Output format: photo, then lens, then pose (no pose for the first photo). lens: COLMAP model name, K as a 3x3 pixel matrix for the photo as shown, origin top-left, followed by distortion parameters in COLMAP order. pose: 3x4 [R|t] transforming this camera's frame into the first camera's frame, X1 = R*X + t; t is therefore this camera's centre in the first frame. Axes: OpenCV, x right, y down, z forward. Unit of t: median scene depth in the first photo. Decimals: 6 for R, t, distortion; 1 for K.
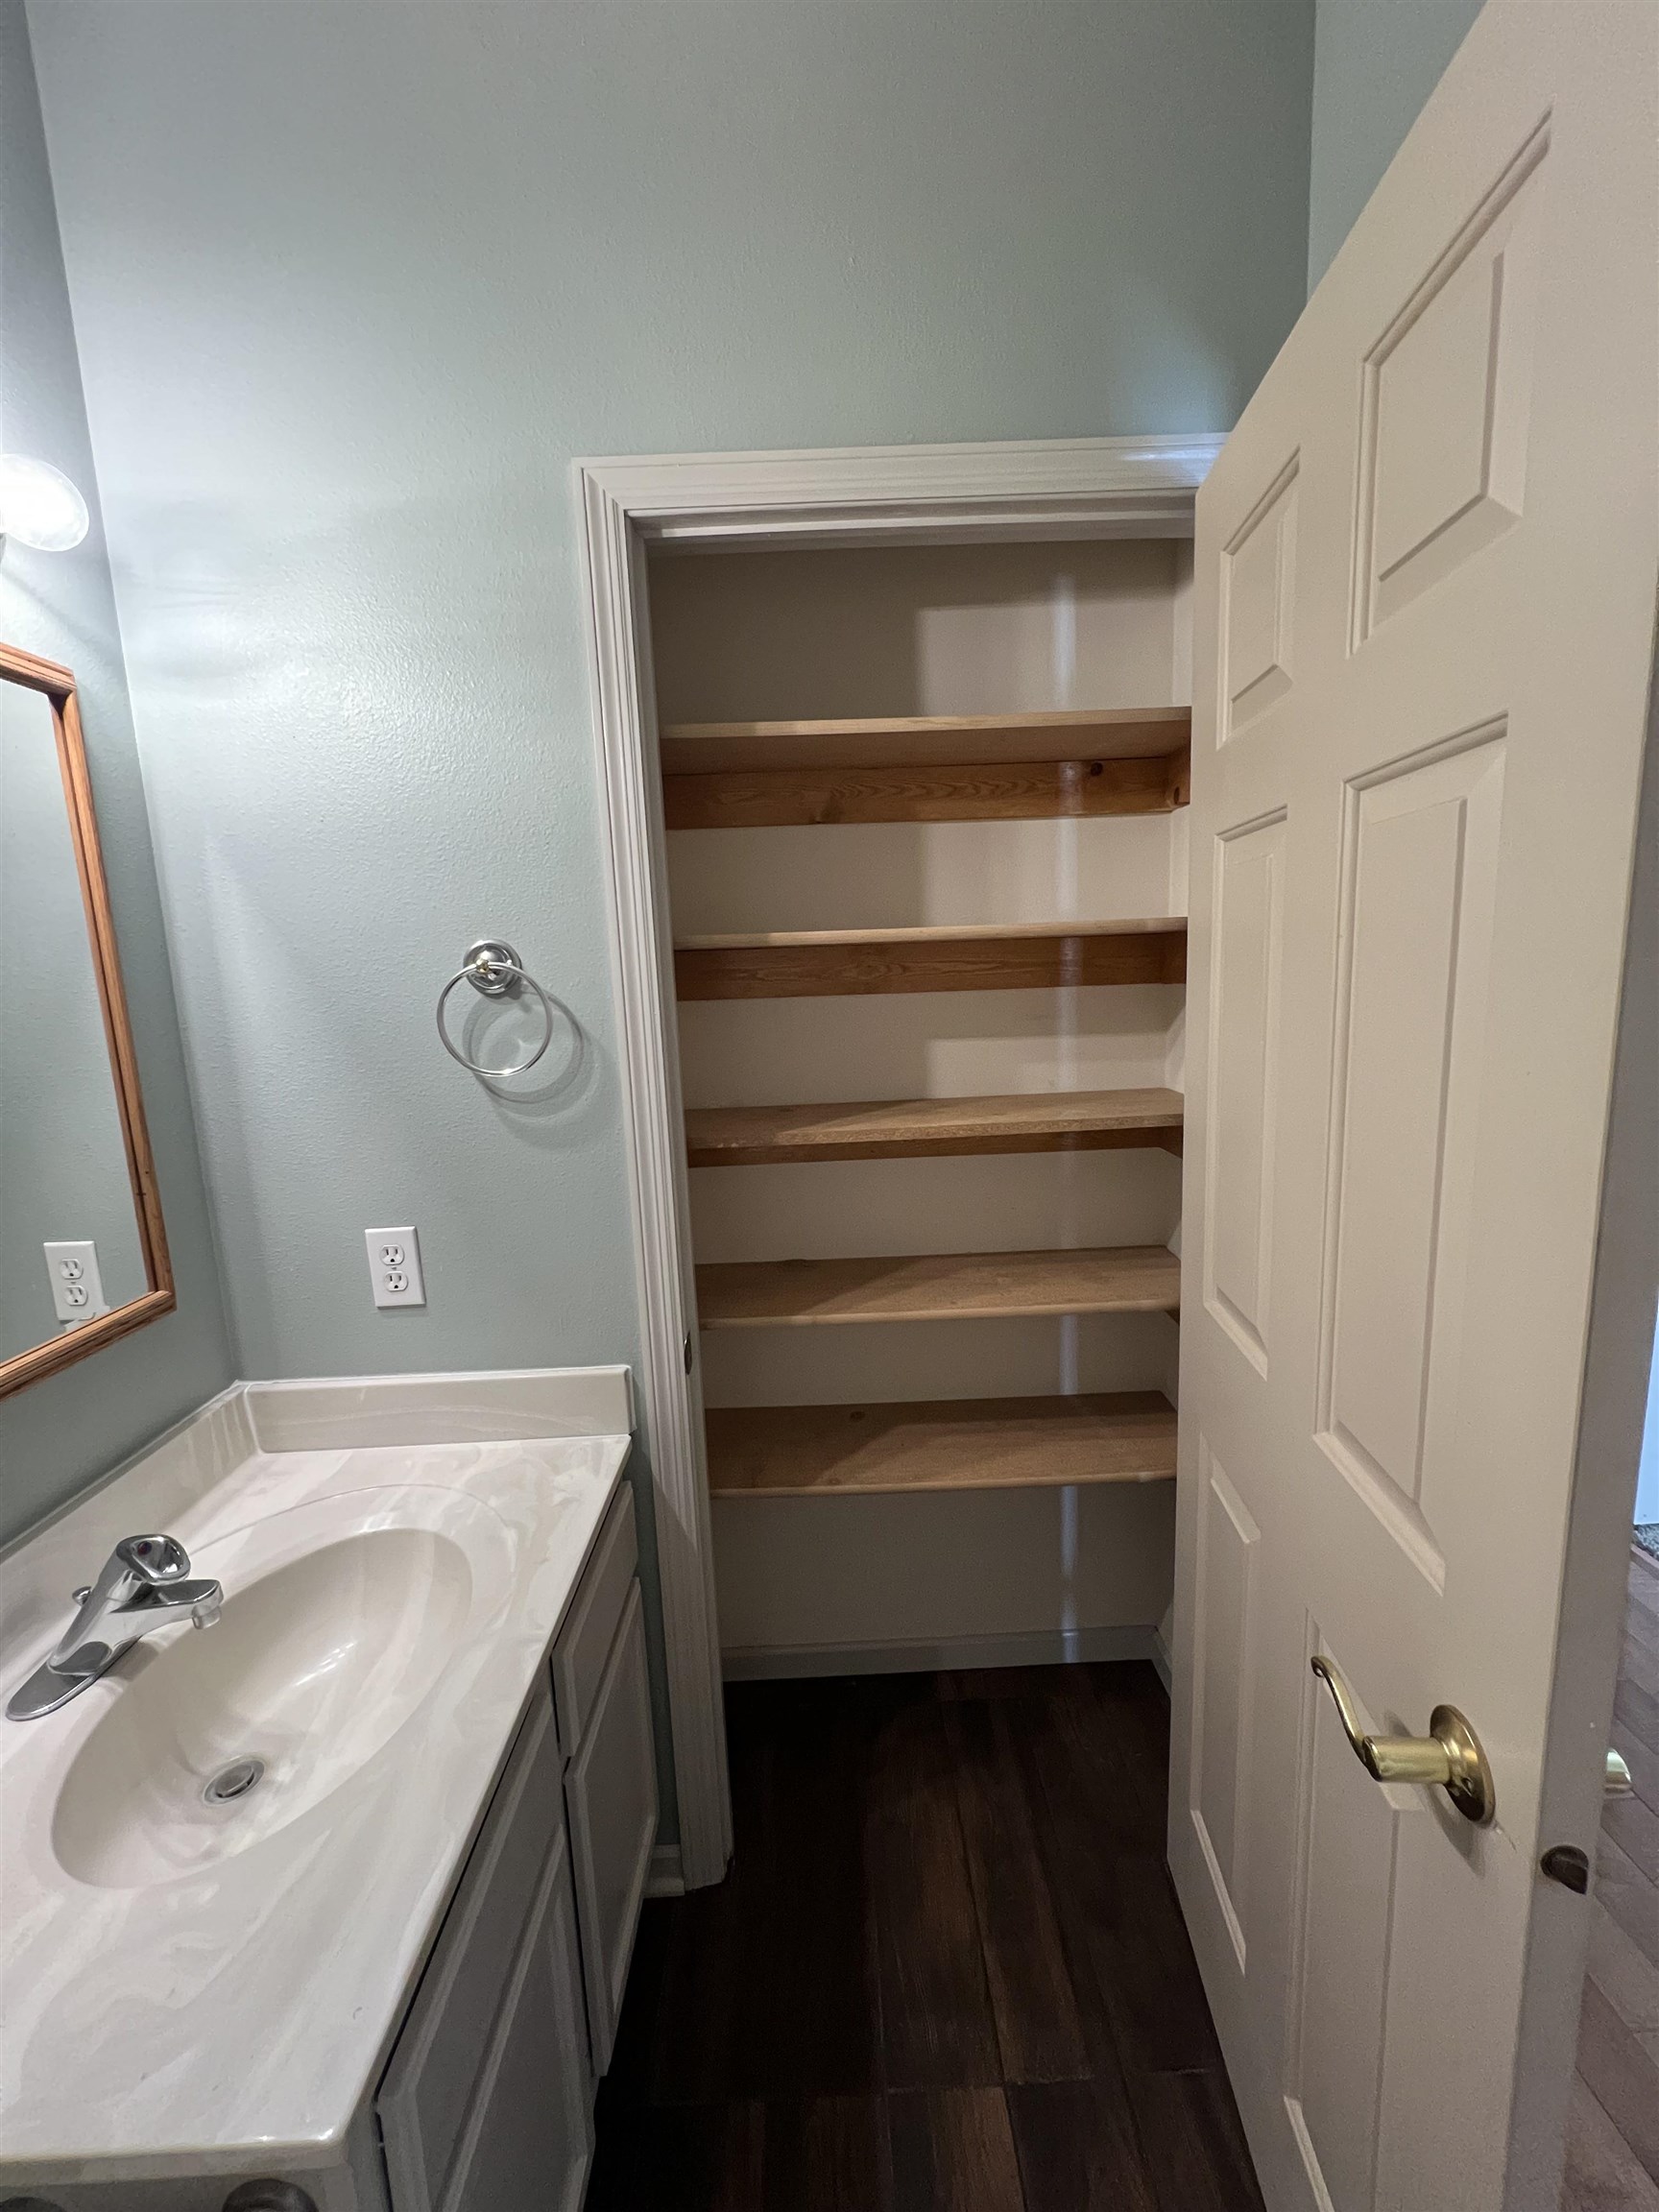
lens RADIAL K [[884.9, 0, 838.3], [0, 884.9, 1099.2], [0, 0, 1]] dist [-0.002231, 0.000446]
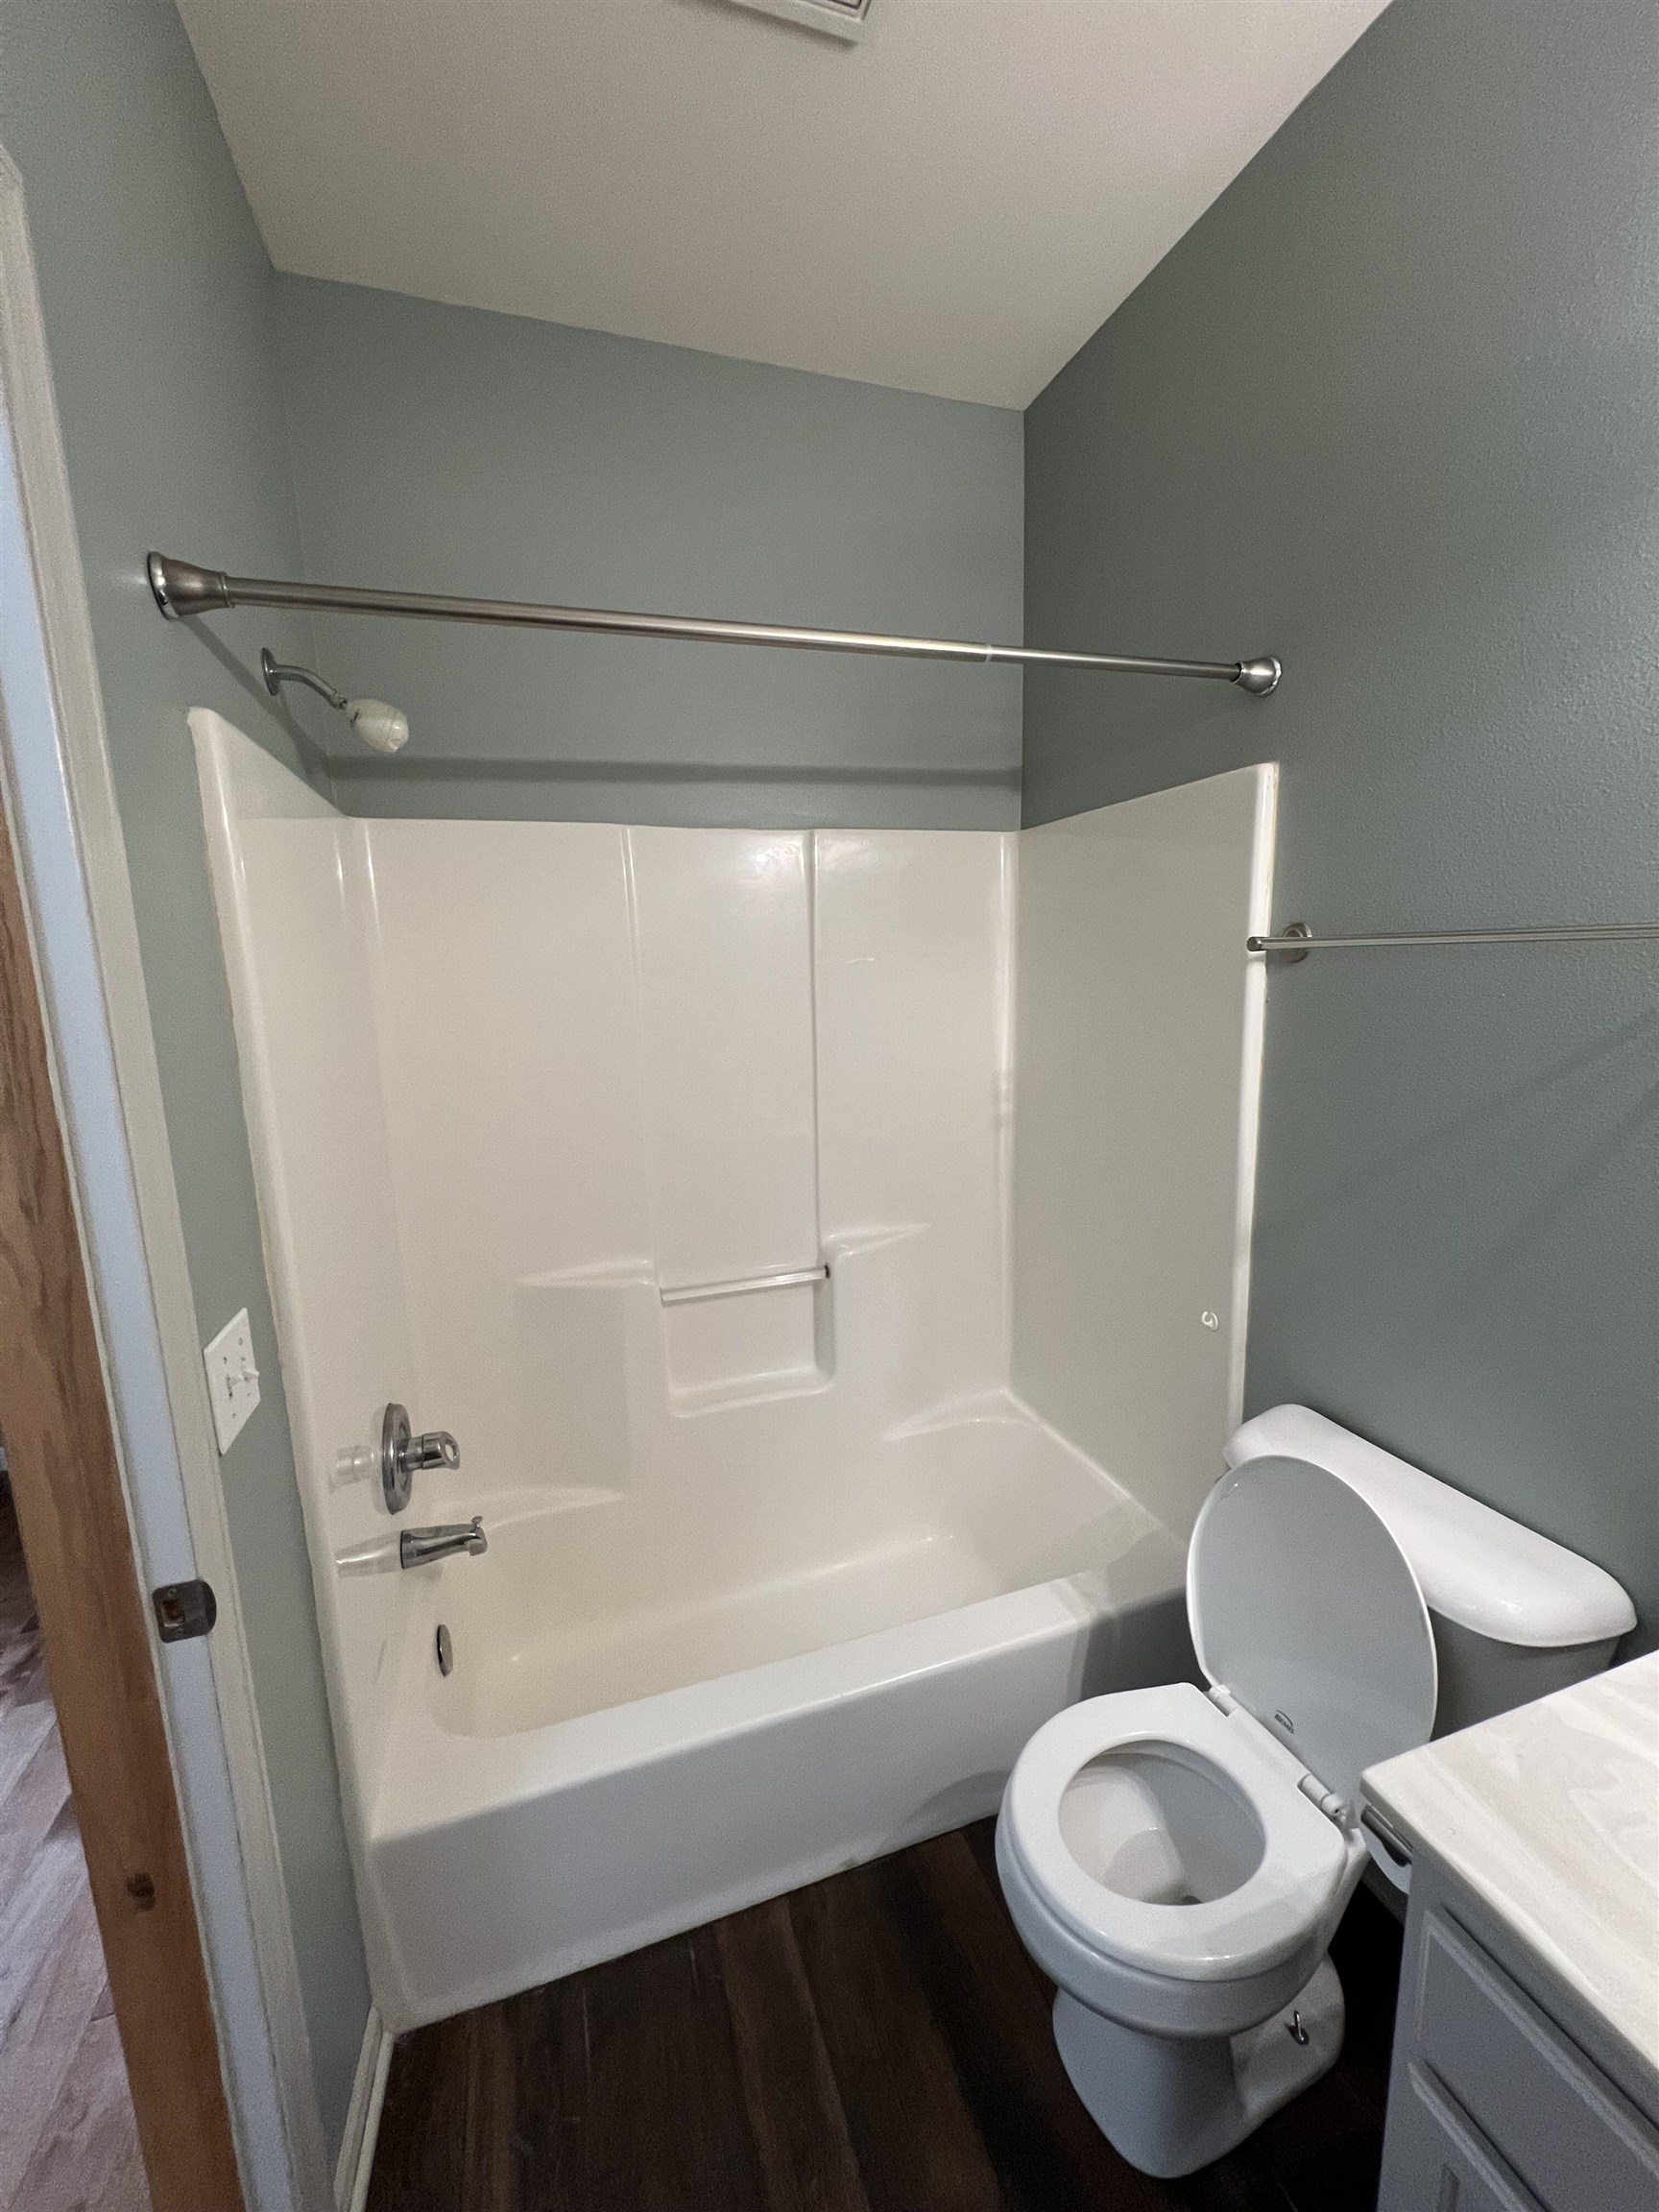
lens RADIAL K [[879.7, 0, 829.5], [0, 879.7, 1106.0], [0, 0, 1]] dist [0.001236, 0.000457]
pose [[-0.948605, 0.116512, -0.294235, 0.241362], [0.020308, 0.950254, 0.310812, -0.143238], [0.315811, 0.288863, -0.903782, 0.739398]]
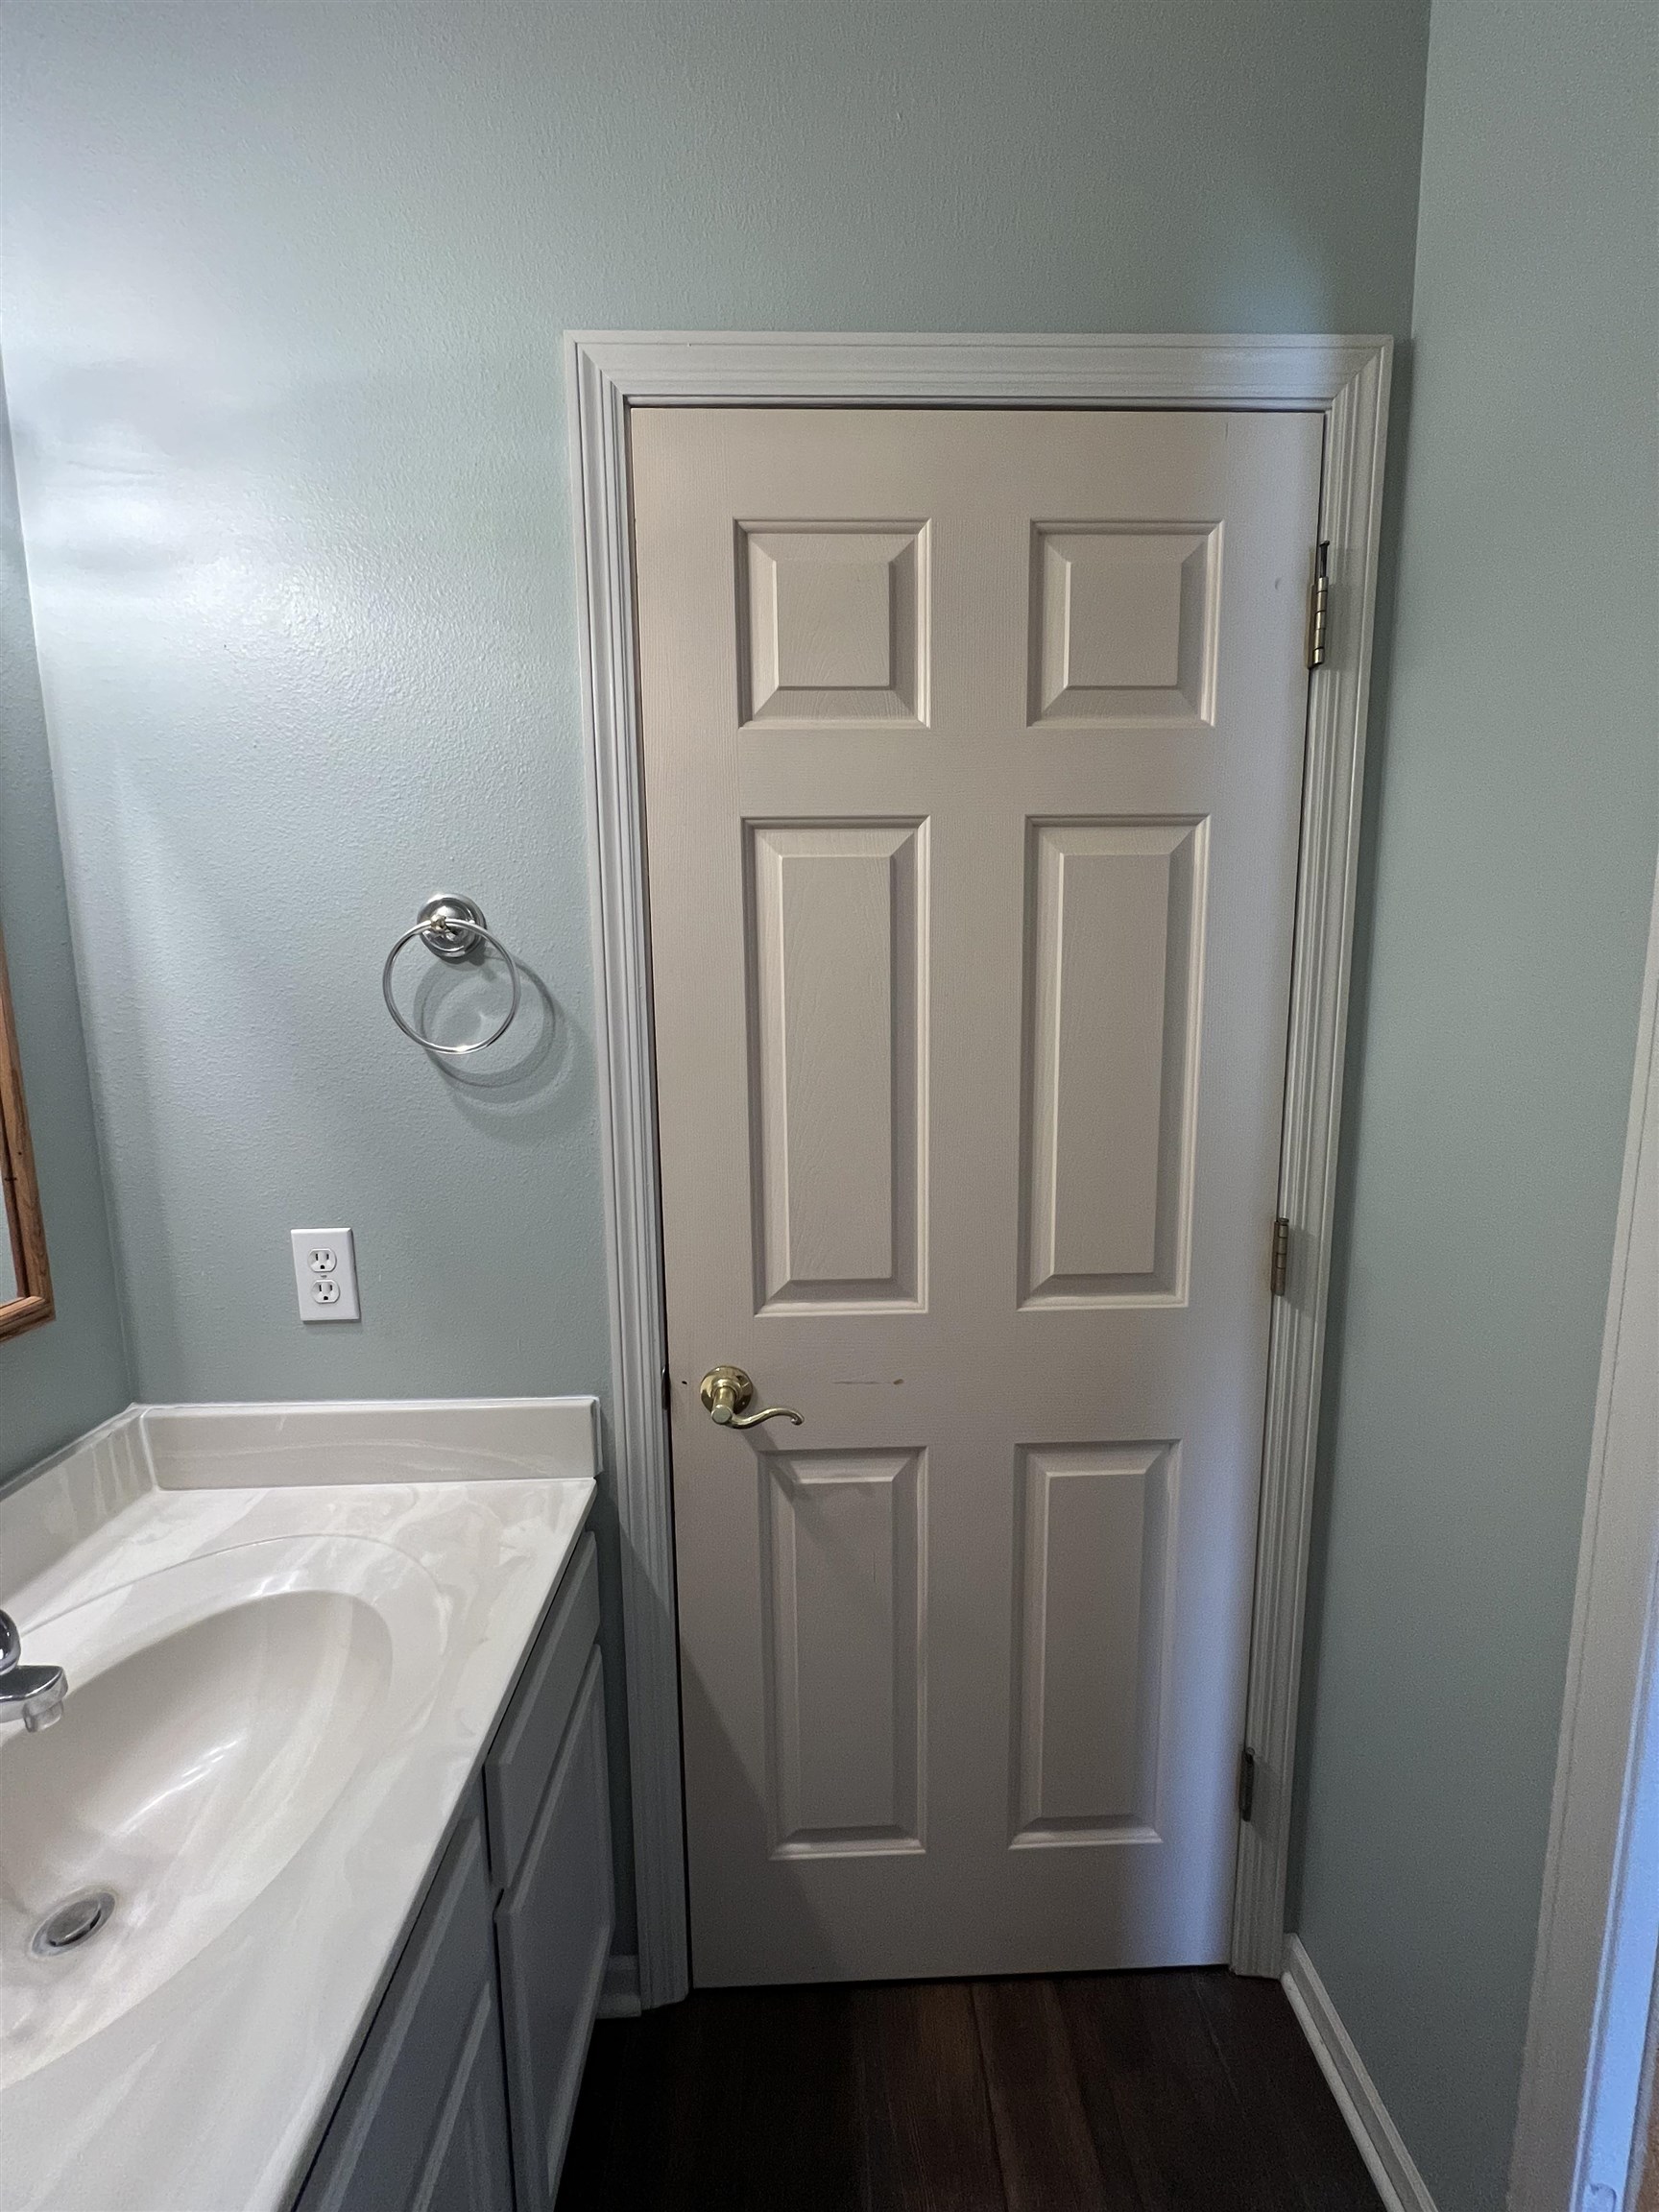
lens RADIAL K [[884.9, 0, 838.3], [0, 884.9, 1099.2], [0, 0, 1]] dist [-0.002231, 0.000446]
pose [[0.999452, 0.029680, 0.014635, -0.025265], [-0.029421, 0.999412, -0.017614, 0.021972], [-0.015149, 0.017174, 0.999738, 0.143293]]
